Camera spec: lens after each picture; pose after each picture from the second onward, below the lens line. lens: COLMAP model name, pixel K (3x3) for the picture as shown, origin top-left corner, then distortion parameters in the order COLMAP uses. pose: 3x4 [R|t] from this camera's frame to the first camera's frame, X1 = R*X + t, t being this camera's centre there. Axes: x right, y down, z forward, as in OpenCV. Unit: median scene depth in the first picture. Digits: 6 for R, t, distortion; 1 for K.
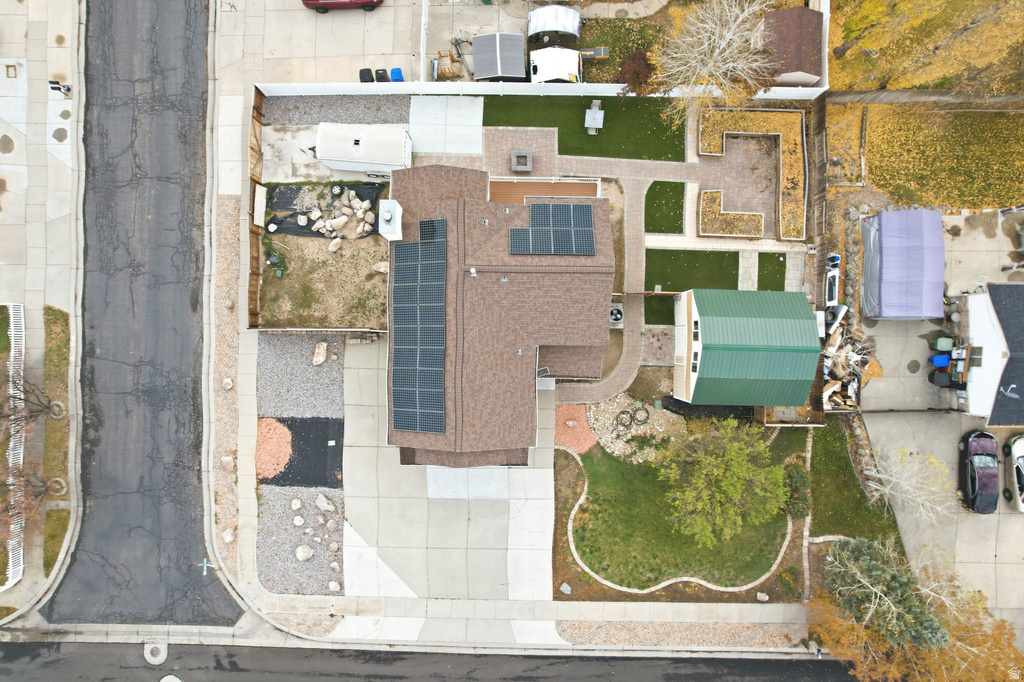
lens RADIAL K [[662.1, 0, 511.4], [0, 662.1, 325.2], [0, 0, 1]] dist [-0.078103, 0.065233]
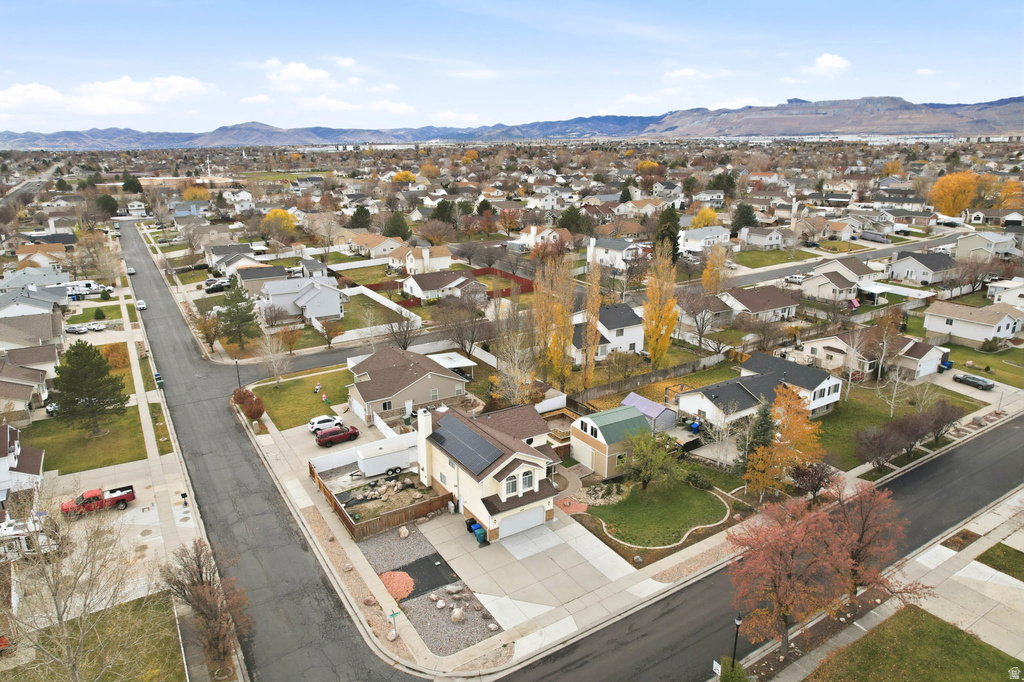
lens RADIAL K [[662.1, 0, 511.4], [0, 662.1, 325.2], [0, 0, 1]] dist [-0.078103, 0.065233]
pose [[0.839498, -0.136218, 0.526010, -0.795119], [0.543355, 0.215362, -0.811409, 1.262839], [-0.002754, 0.966987, 0.254811, 0.173468]]
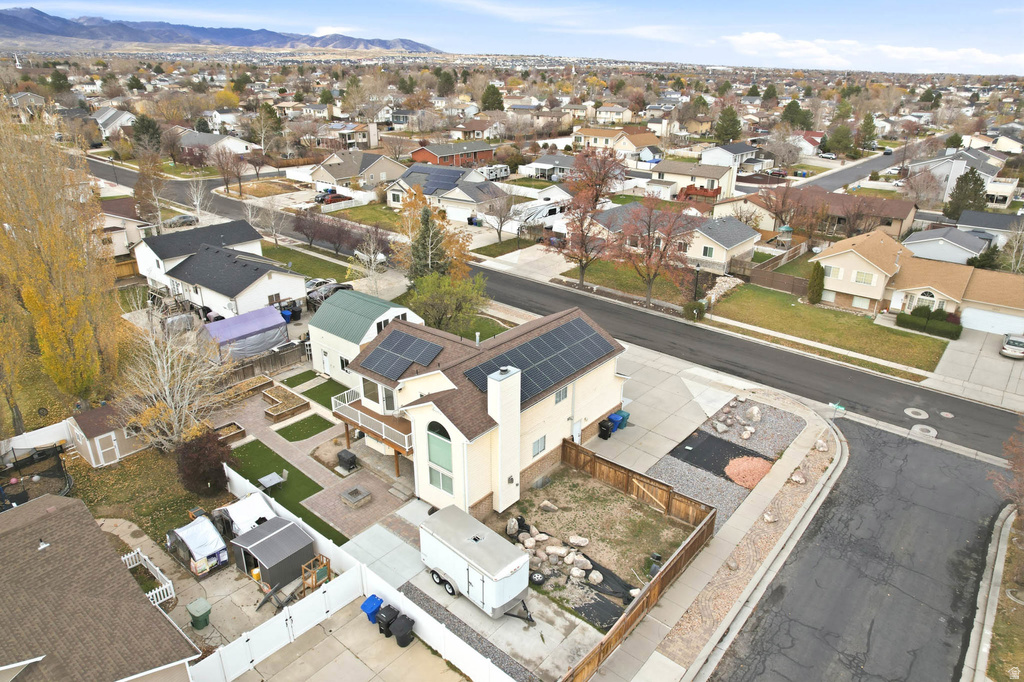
lens RADIAL K [[662.1, 0, 511.4], [0, 662.1, 325.2], [0, 0, 1]] dist [-0.078103, 0.065233]
pose [[-0.775049, -0.230800, 0.588243, -0.622390], [0.631901, -0.283428, 0.721366, -0.691579], [0.000233, 0.930806, 0.365514, 0.440174]]
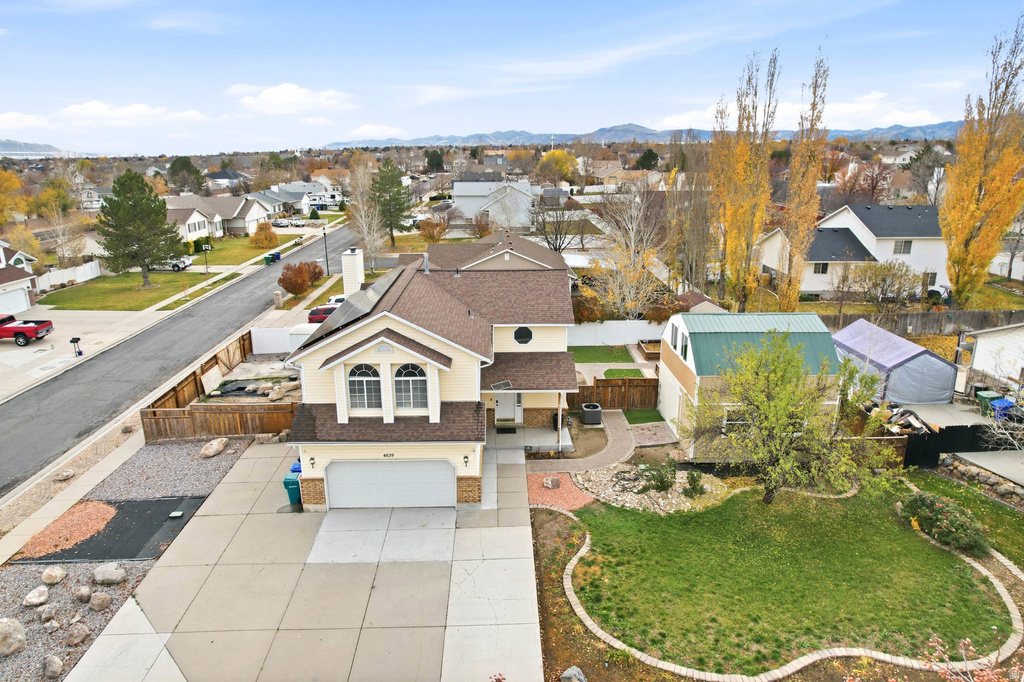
lens RADIAL K [[662.1, 0, 511.4], [0, 662.1, 325.2], [0, 0, 1]] dist [-0.078103, 0.065233]
pose [[0.999287, -0.007726, 0.036960, 0.025939], [0.037715, 0.251360, -0.967159, 0.748300], [-0.001818, 0.967863, 0.251472, 0.667761]]
